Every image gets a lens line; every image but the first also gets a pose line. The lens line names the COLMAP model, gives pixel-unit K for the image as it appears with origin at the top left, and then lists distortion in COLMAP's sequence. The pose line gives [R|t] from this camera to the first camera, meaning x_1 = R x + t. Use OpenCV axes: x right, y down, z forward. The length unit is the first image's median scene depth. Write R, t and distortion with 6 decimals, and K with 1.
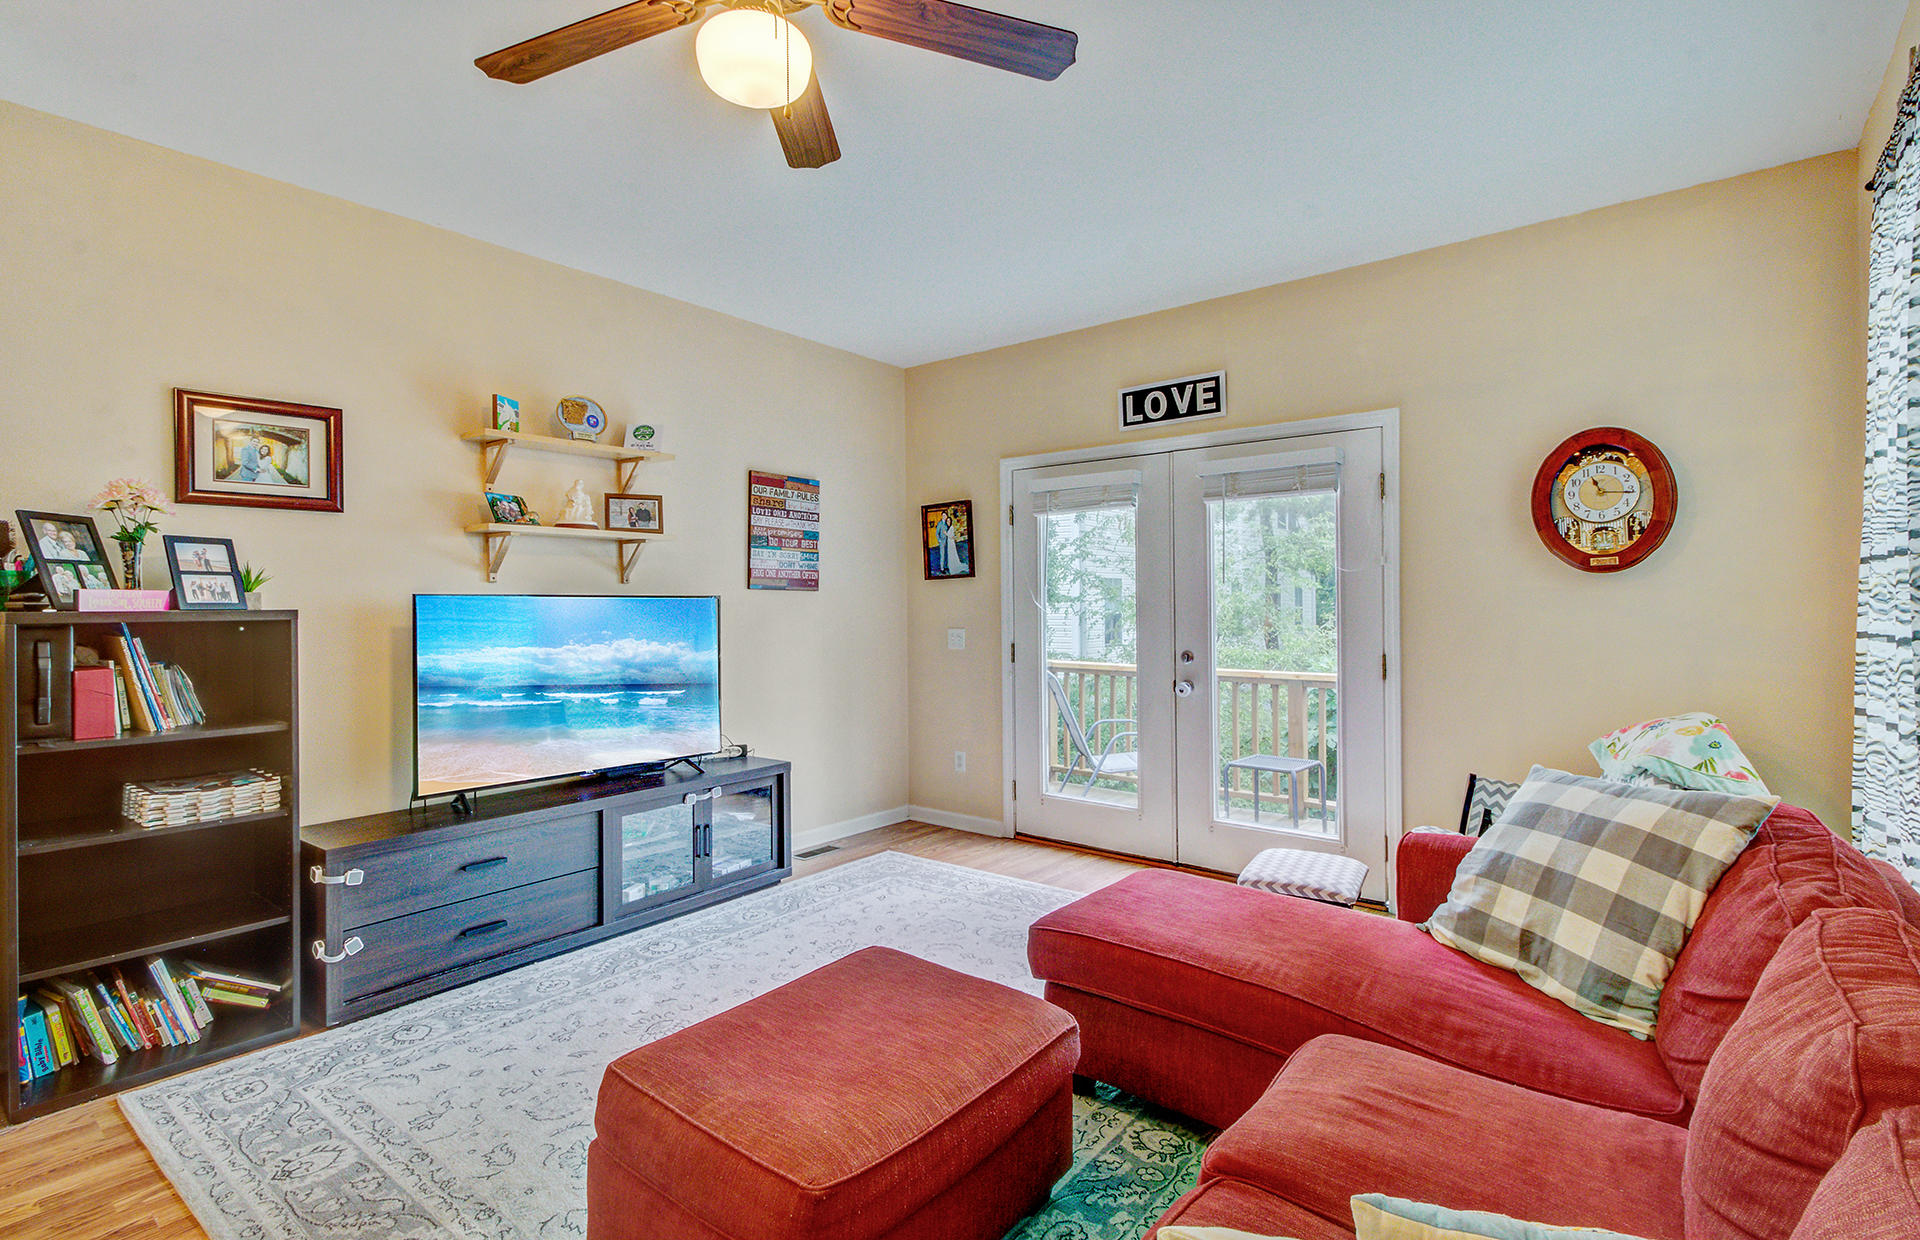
lens RADIAL K [[899.7, 0, 971.4], [0, 899.7, 610.1], [0, 0, 1]] dist [0.013685, -0.000943]
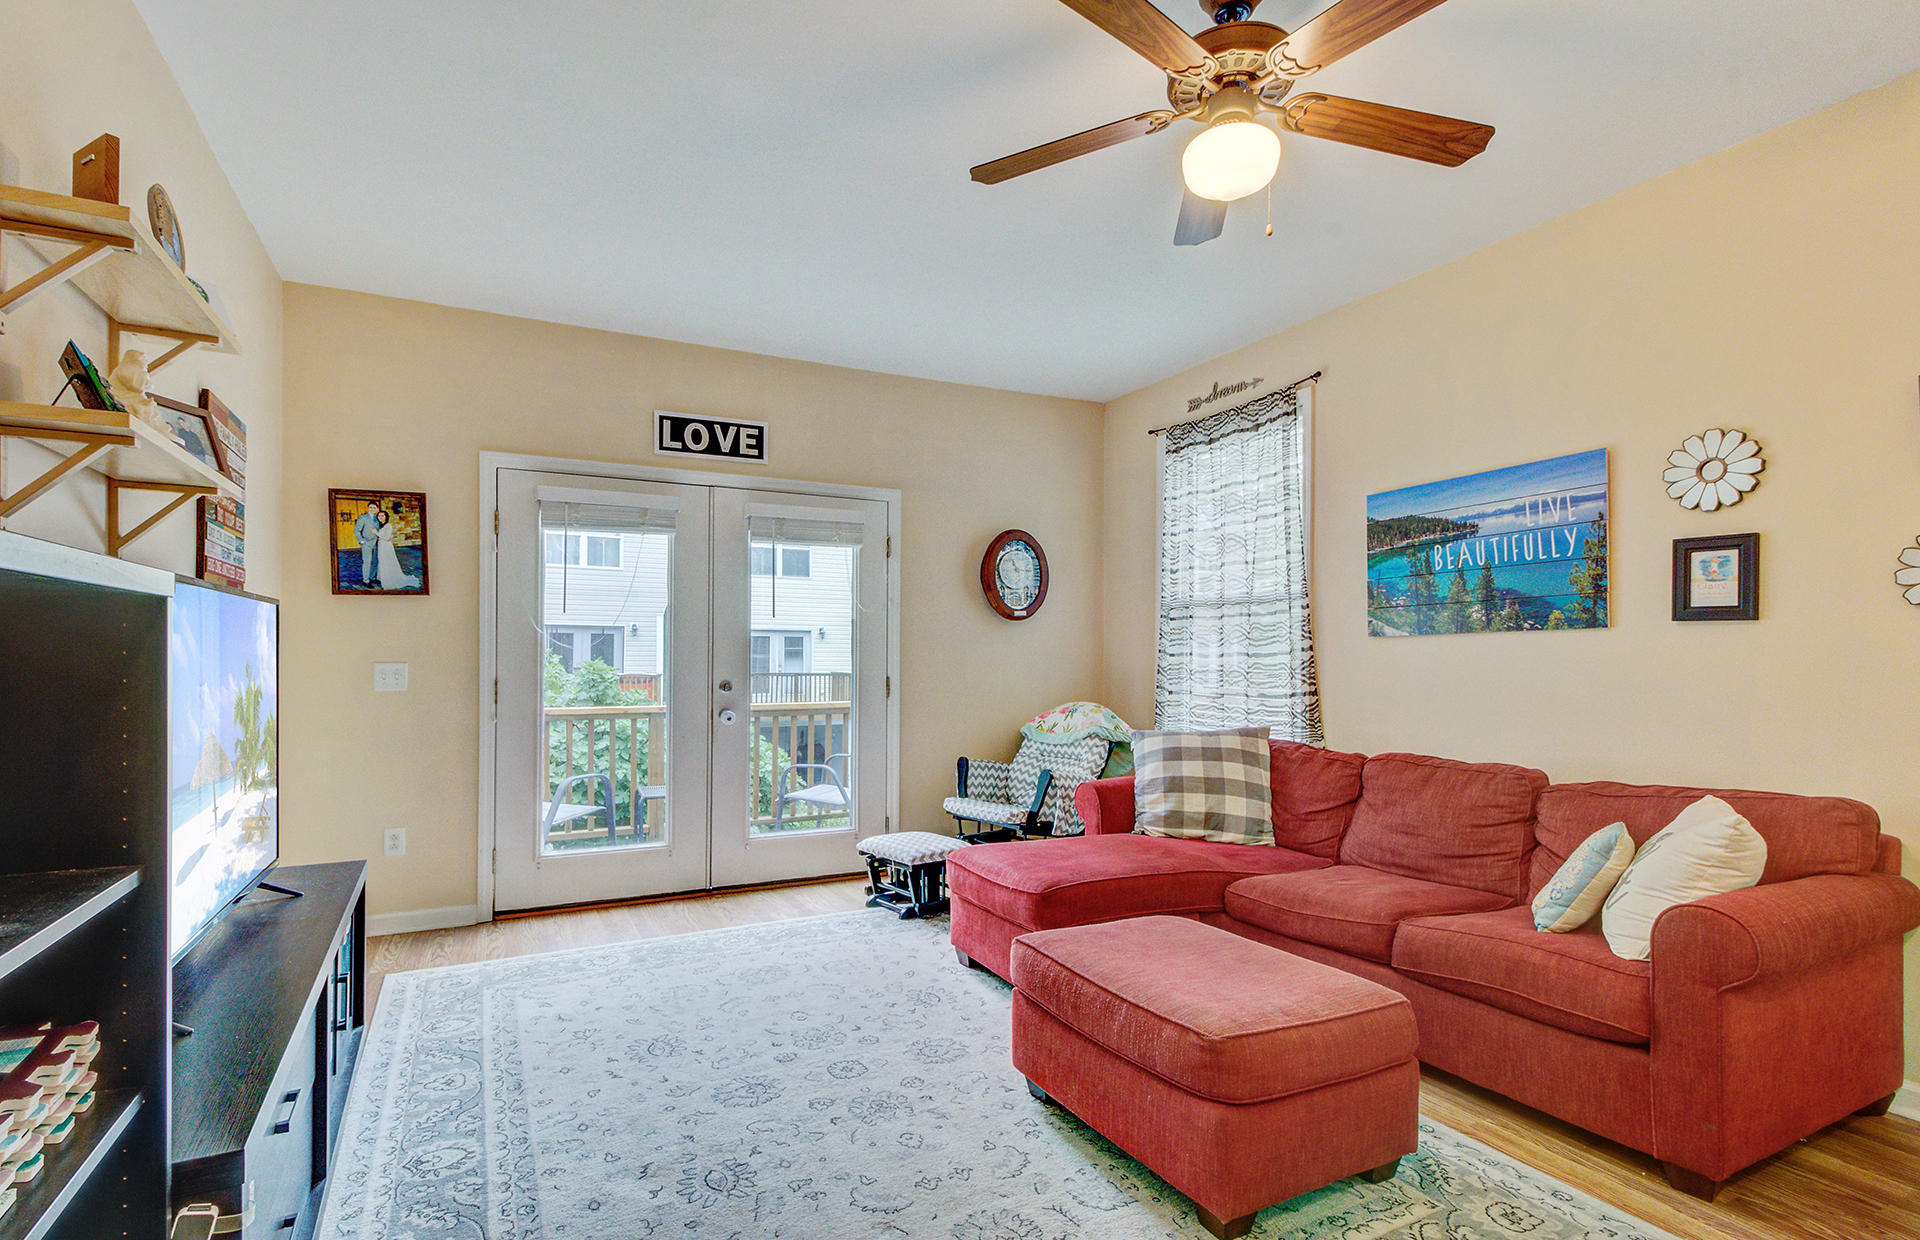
lens RADIAL K [[899.7, 0, 936.9], [0, 899.7, 657.6], [0, 0, 1]] dist [0.013685, -0.000943]
pose [[0.436084, 0.004496, 0.899895, -0.586906], [-0.000664, 0.999989, -0.004675, 0.023123], [-0.899906, 0.001441, 0.436083, 0.324513]]
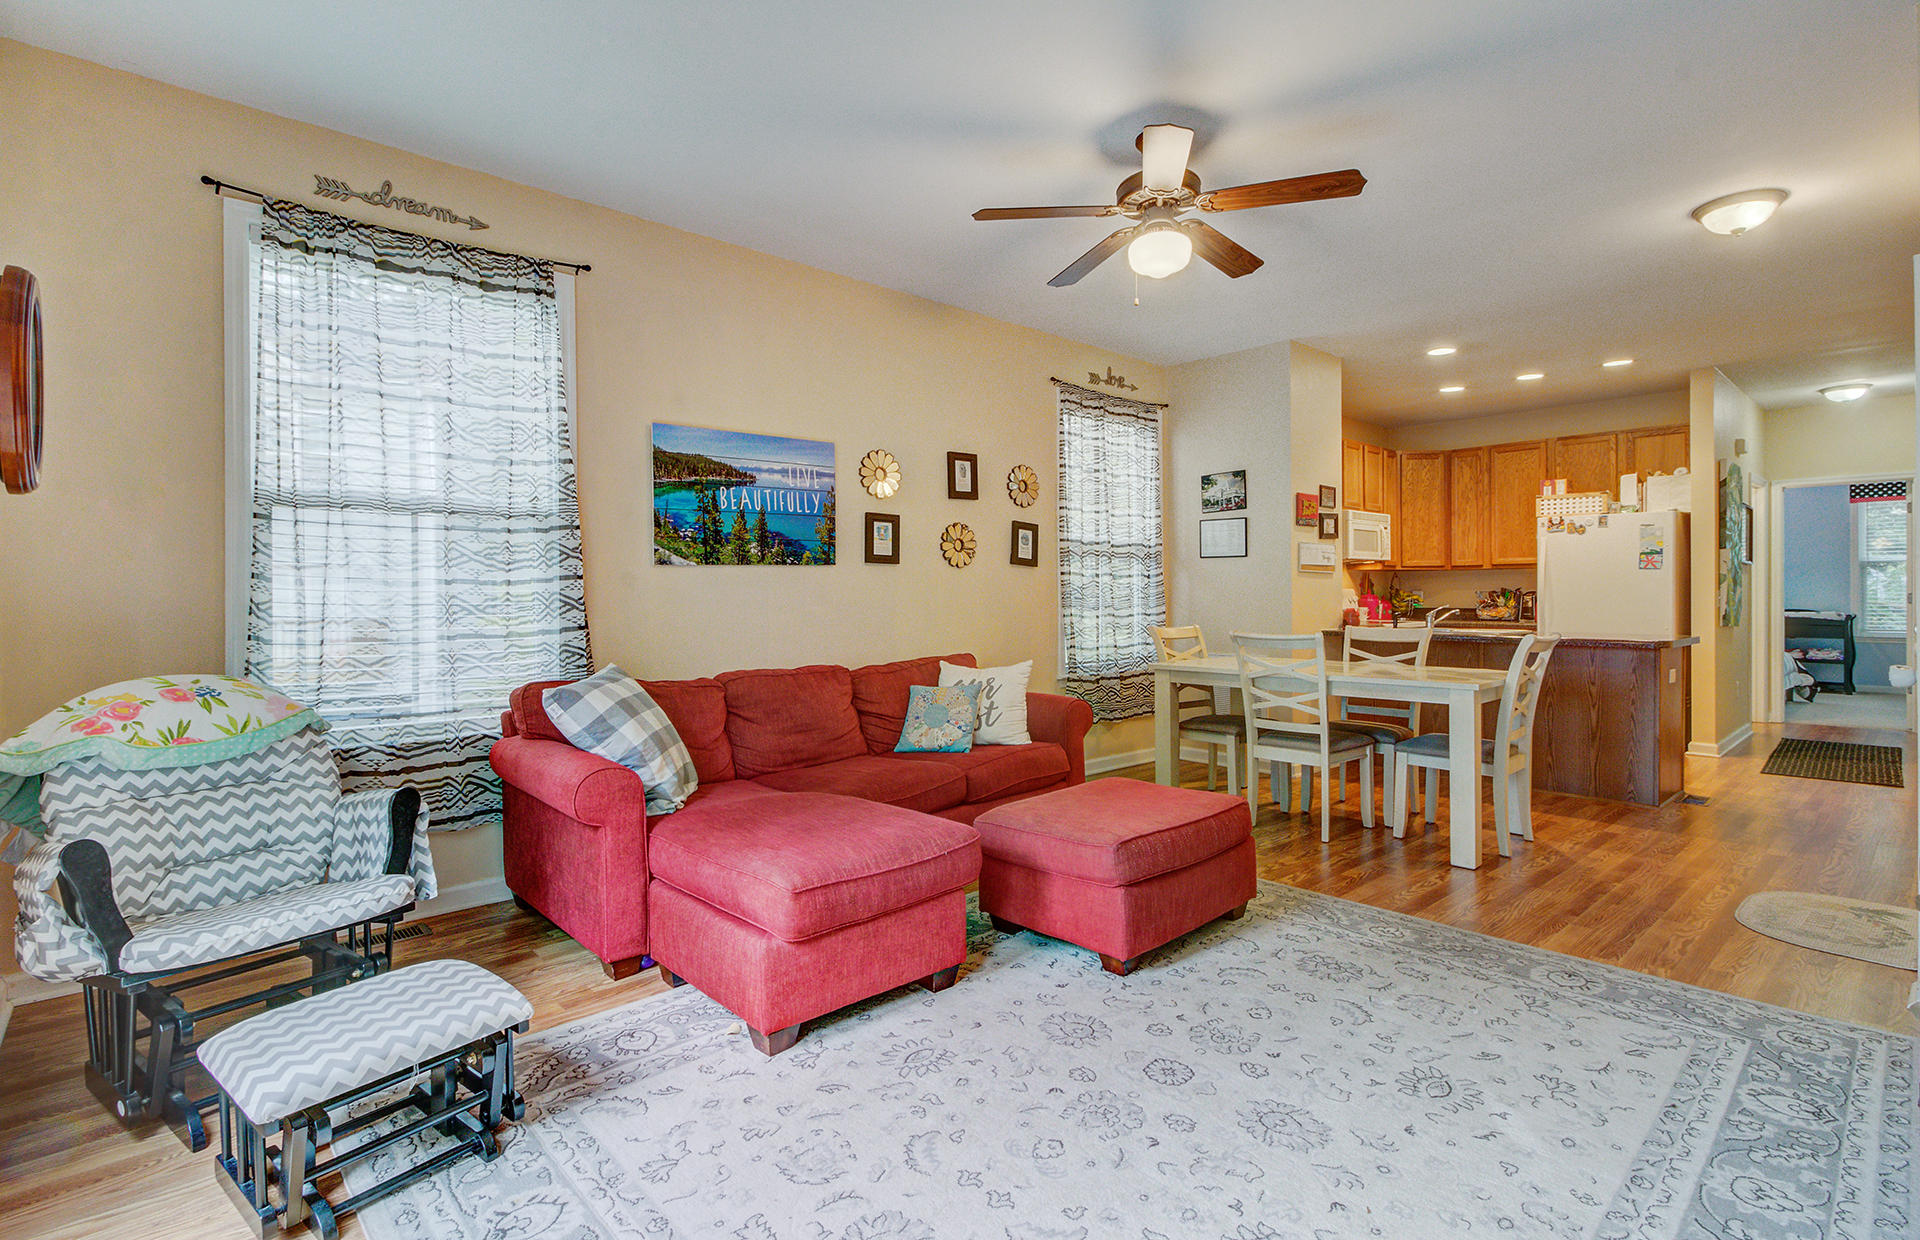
lens RADIAL K [[899.7, 0, 951.4], [0, 899.7, 600.9], [0, 0, 1]] dist [0.013685, -0.000943]
pose [[-0.984030, 0.010544, 0.177690, -0.053866], [0.012776, 0.999853, 0.011421, 0.026874], [-0.177544, 0.013508, -0.984020, 1.135962]]
